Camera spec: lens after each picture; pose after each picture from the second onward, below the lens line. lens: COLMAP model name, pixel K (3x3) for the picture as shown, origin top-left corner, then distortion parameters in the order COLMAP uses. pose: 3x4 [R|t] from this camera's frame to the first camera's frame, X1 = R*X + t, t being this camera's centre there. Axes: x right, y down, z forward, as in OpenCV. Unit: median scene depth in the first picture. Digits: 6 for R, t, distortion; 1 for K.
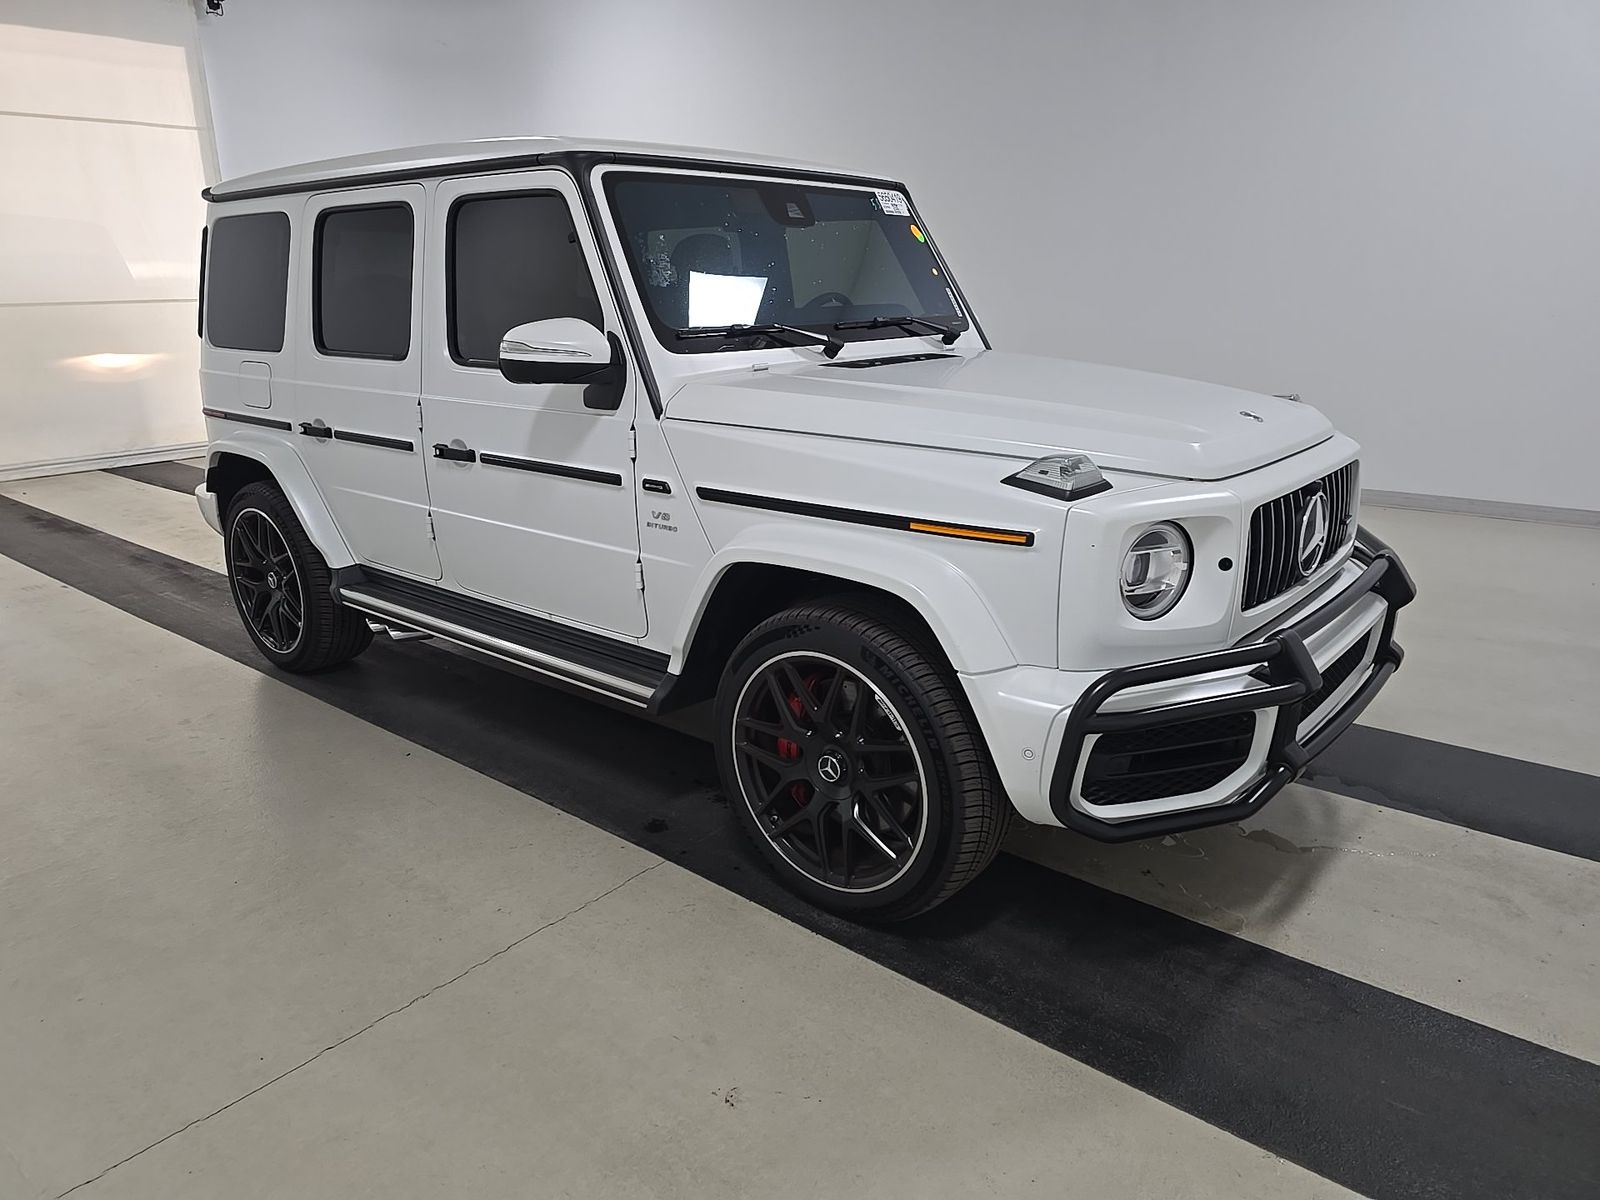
lens RADIAL K [[1087.5, 0, 805.6], [0, 1087.5, 603.6], [0, 0, 1]] dist [0.000414, -0.000183]
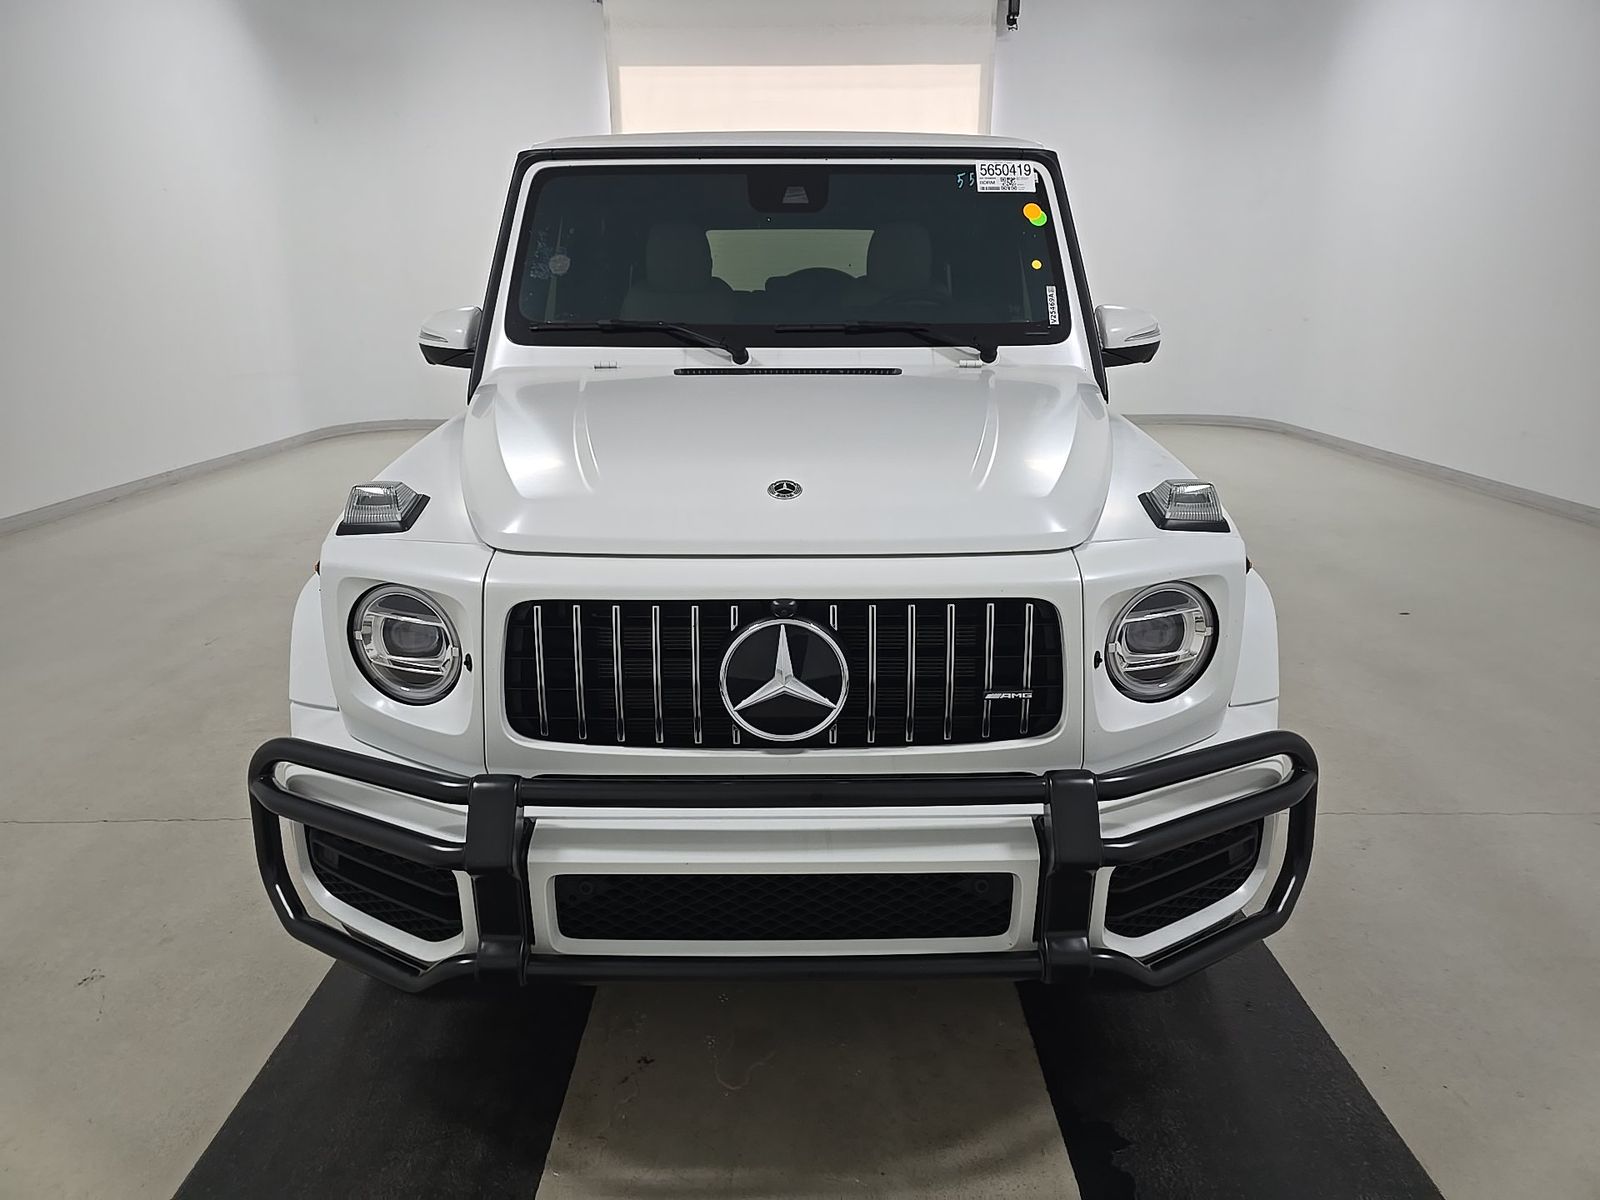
lens RADIAL K [[1087.5, 0, 805.6], [0, 1087.5, 603.6], [0, 0, 1]] dist [0.000414, -0.000183]
pose [[0.649963, 0.225226, -0.725824, 0.638408], [-0.220385, 0.969894, 0.103611, -0.120869], [0.727309, 0.092617, 0.680032, 0.396061]]
